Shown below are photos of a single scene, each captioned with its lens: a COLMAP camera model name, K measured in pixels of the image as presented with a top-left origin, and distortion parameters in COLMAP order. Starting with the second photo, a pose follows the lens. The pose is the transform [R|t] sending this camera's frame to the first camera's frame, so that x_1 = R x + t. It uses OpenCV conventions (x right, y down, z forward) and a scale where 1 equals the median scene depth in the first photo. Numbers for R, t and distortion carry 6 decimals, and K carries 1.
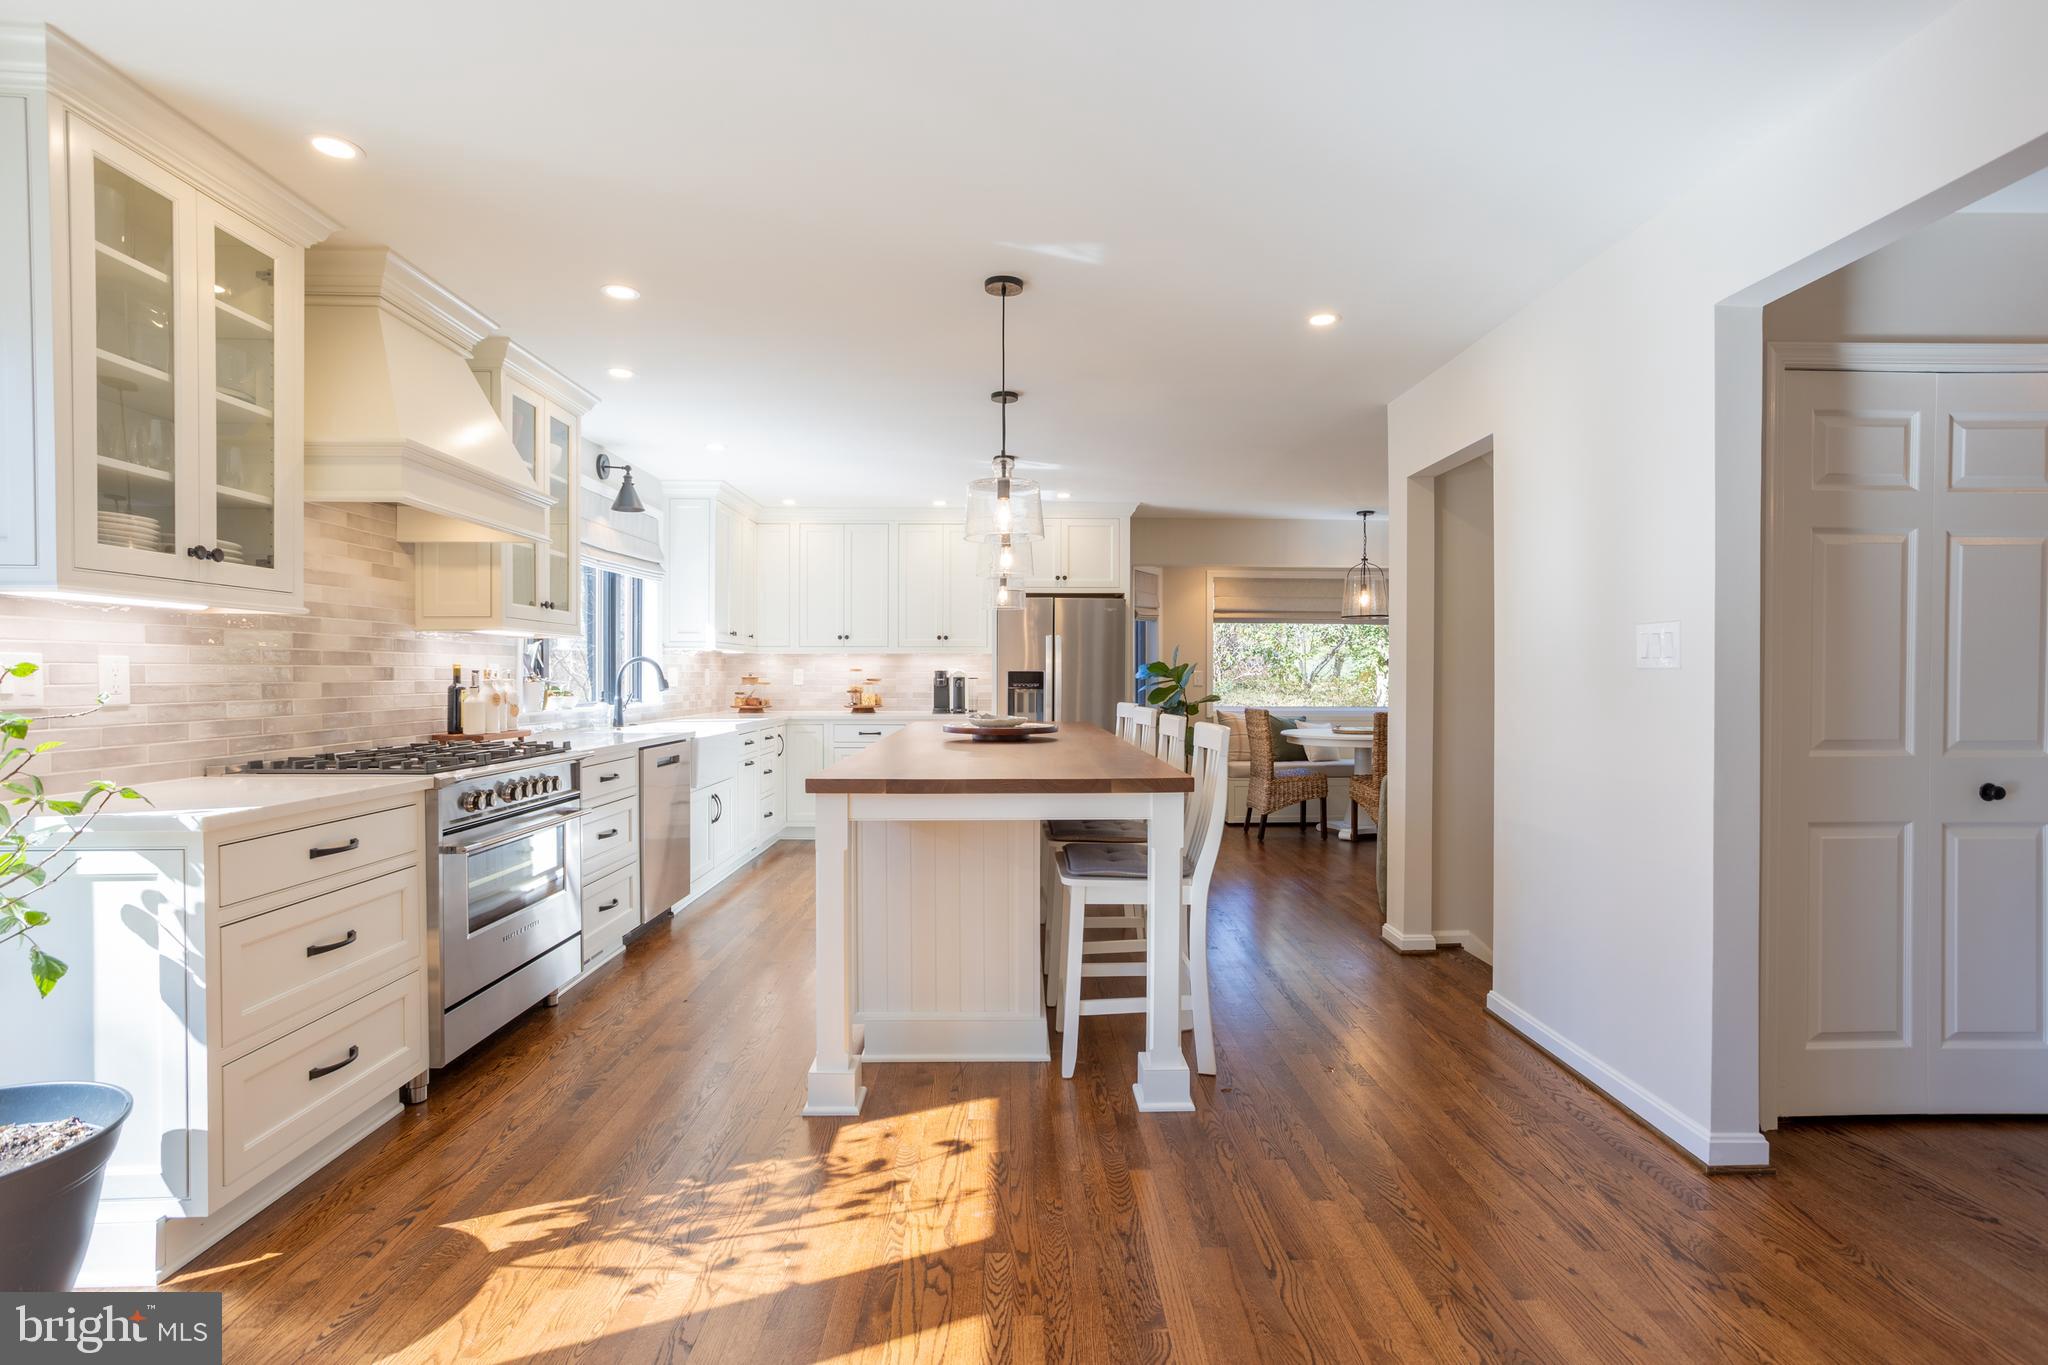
lens RADIAL K [[985.4, 0, 1036.2], [0, 985.4, 680.2], [0, 0, 1]] dist [-0.050160, 0.031537]
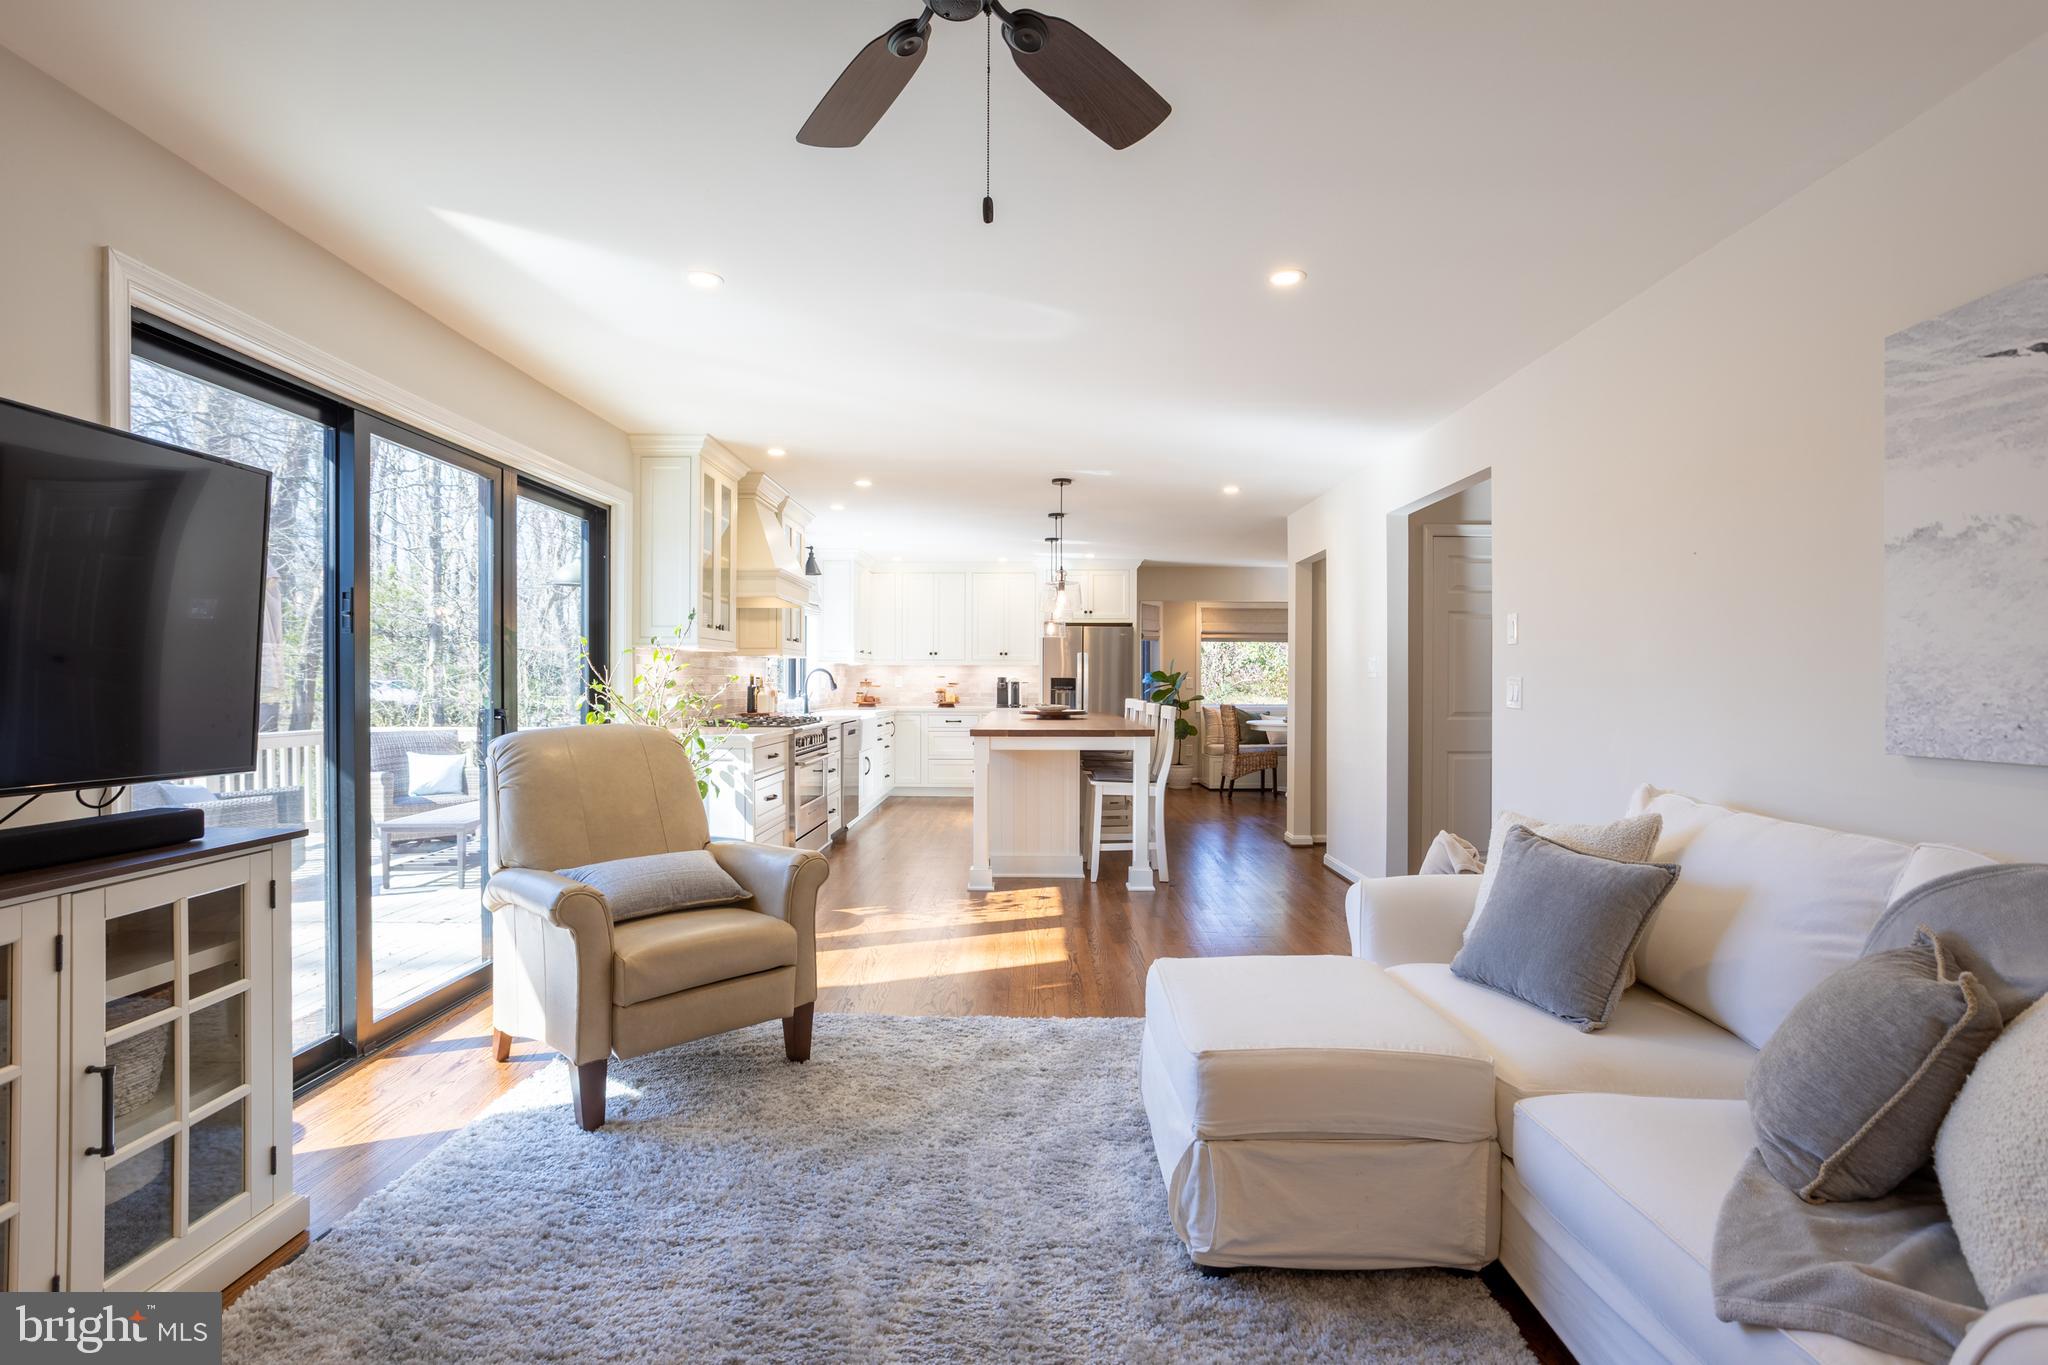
lens RADIAL K [[985.4, 0, 1026.4], [0, 985.4, 685.4], [0, 0, 1]] dist [-0.050160, 0.031537]
pose [[0.999444, 0.001808, -0.033289, -0.026057], [-0.001820, 0.999998, -0.000337, 0.003900], [0.033289, 0.000397, 0.999446, -0.680180]]
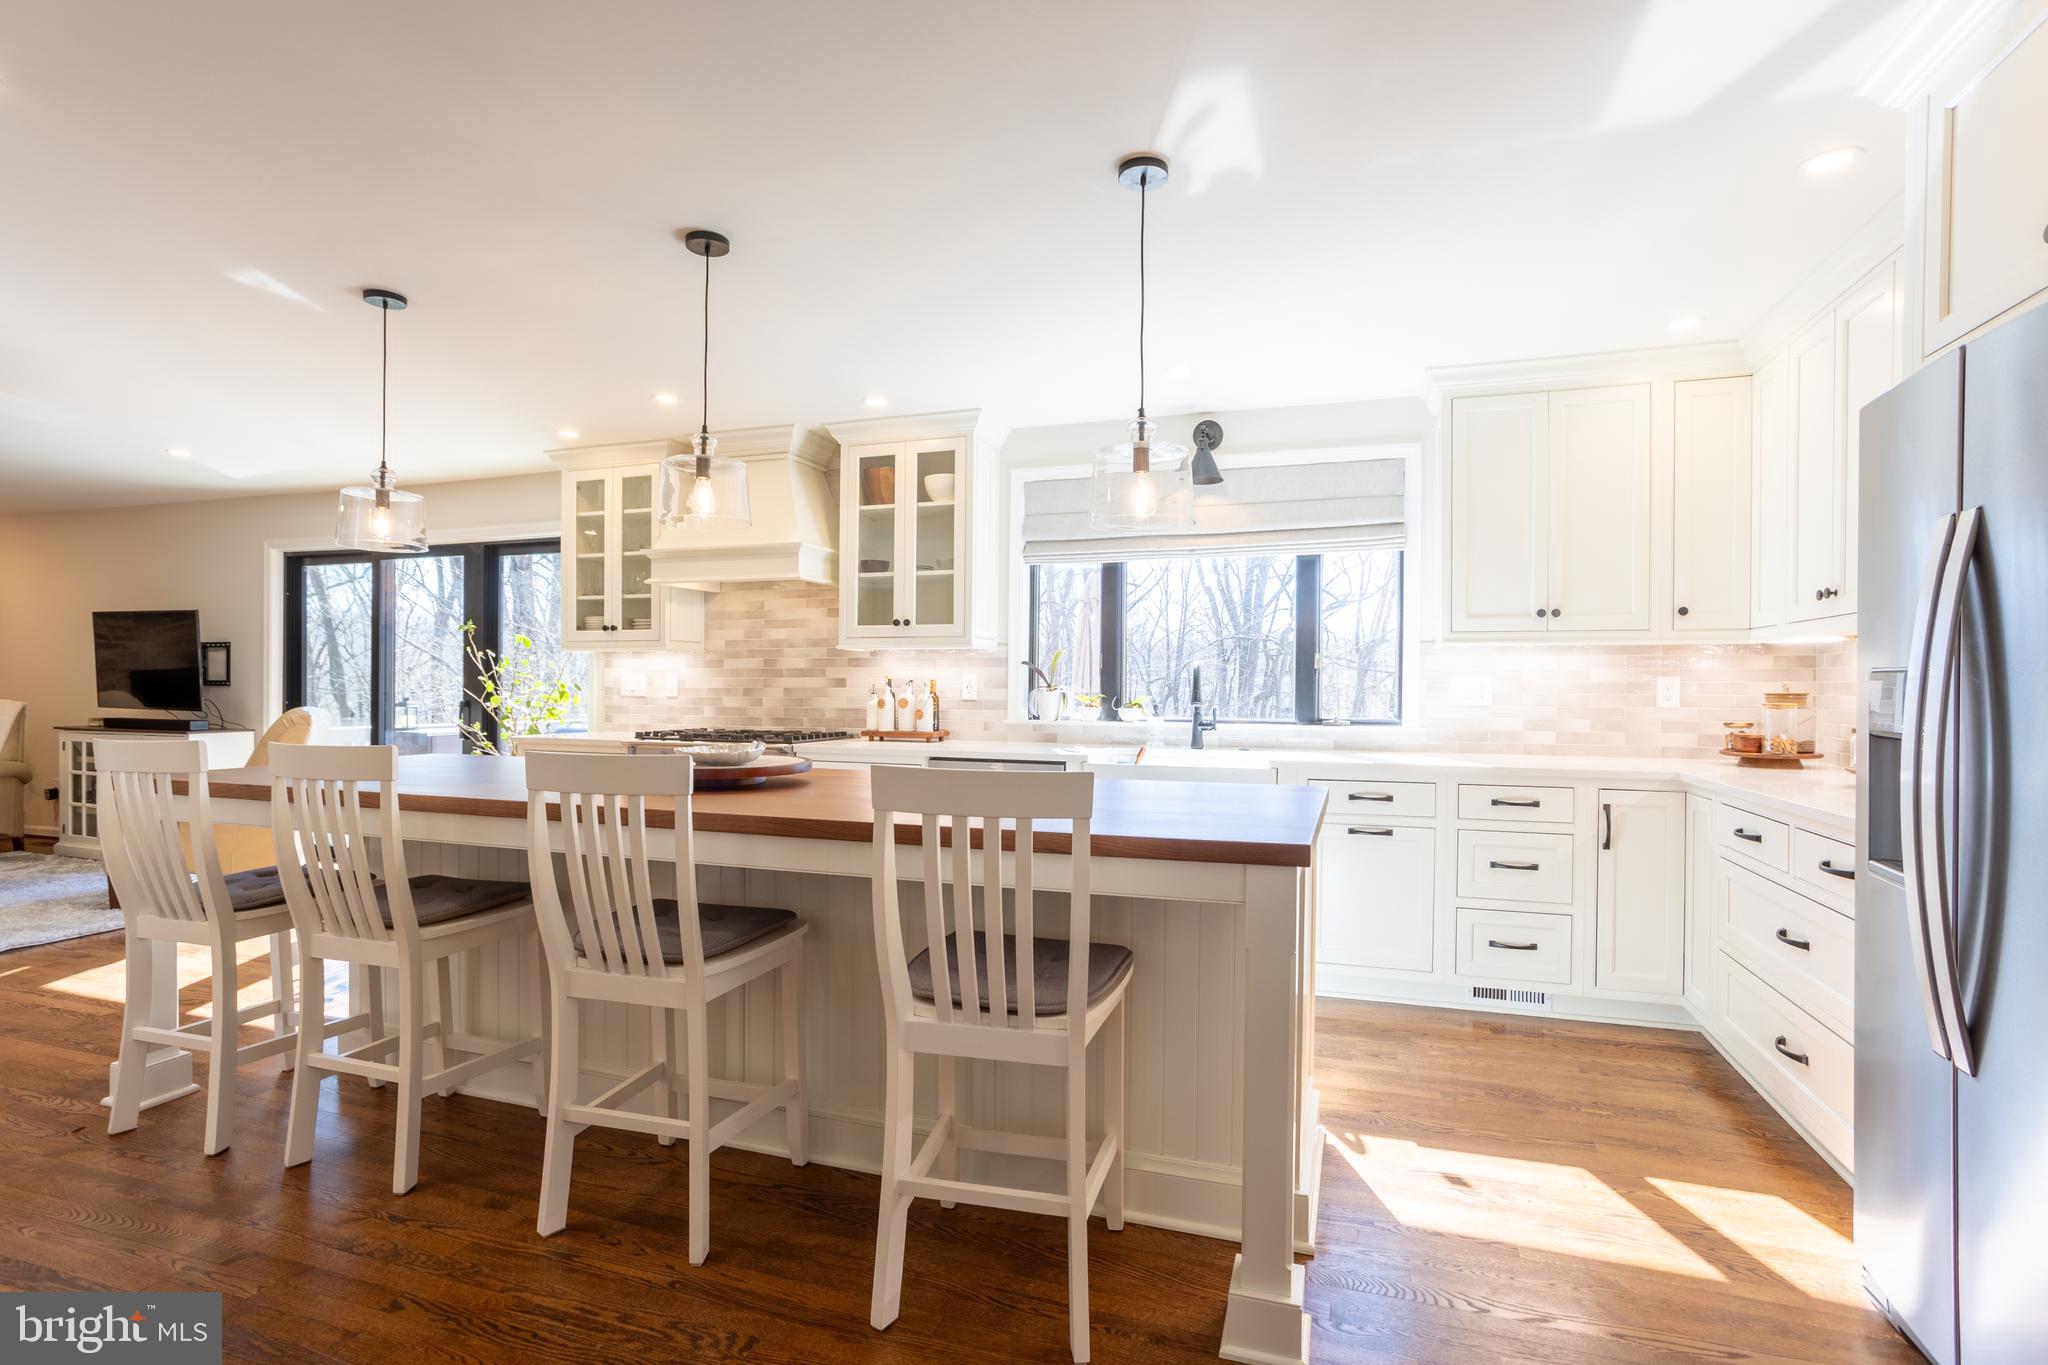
lens RADIAL K [[985.4, 0, 1027.1], [0, 985.4, 692.4], [0, 0, 1]] dist [-0.050160, 0.031537]
pose [[-0.348991, 0.000847, -0.937126, 0.478778], [-0.011539, 0.999920, 0.005201, -0.002390], [0.937055, 0.012628, -0.348953, 1.393722]]
